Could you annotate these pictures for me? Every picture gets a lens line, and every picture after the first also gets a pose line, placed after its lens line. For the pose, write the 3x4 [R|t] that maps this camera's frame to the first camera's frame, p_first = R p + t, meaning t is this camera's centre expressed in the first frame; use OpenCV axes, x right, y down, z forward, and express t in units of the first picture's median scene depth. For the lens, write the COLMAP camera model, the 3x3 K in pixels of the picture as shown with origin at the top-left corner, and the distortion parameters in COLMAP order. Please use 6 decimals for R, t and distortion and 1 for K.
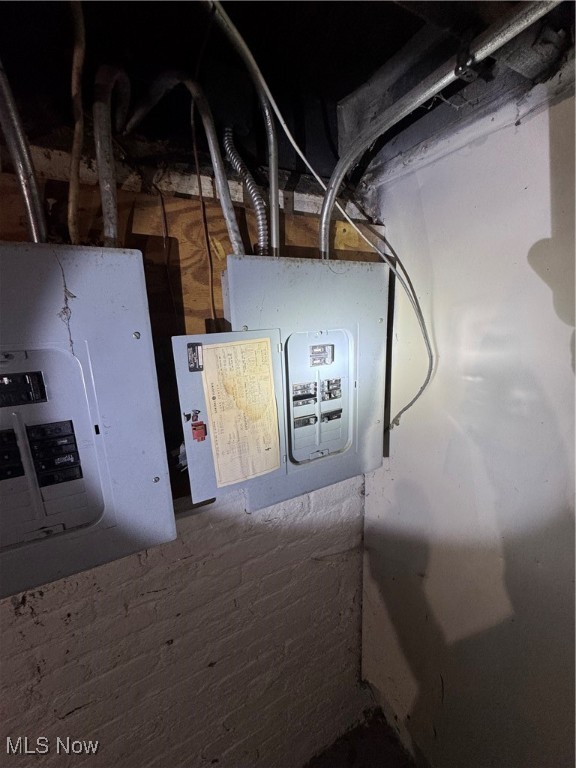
lens RADIAL K [[306.5, 0, 288.0], [0, 306.5, 384.0], [0, 0, 1]] dist [-0.003897, 0.000584]
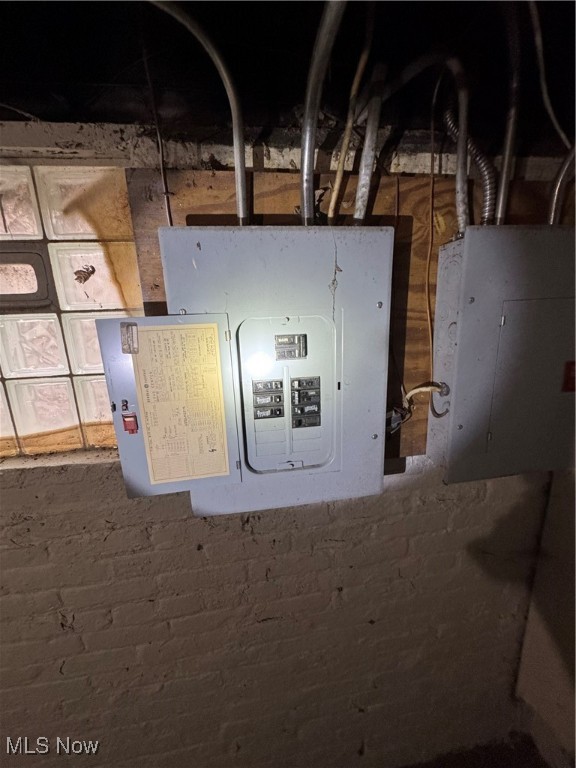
lens RADIAL K [[306.5, 0, 288.0], [0, 306.5, 384.0], [0, 0, 1]] dist [-0.003897, 0.000584]
pose [[0.943732, 0.072151, -0.322746, -0.345251], [-0.063289, 0.997276, 0.037883, 0.088323], [0.324600, -0.015325, 0.945727, -0.143072]]
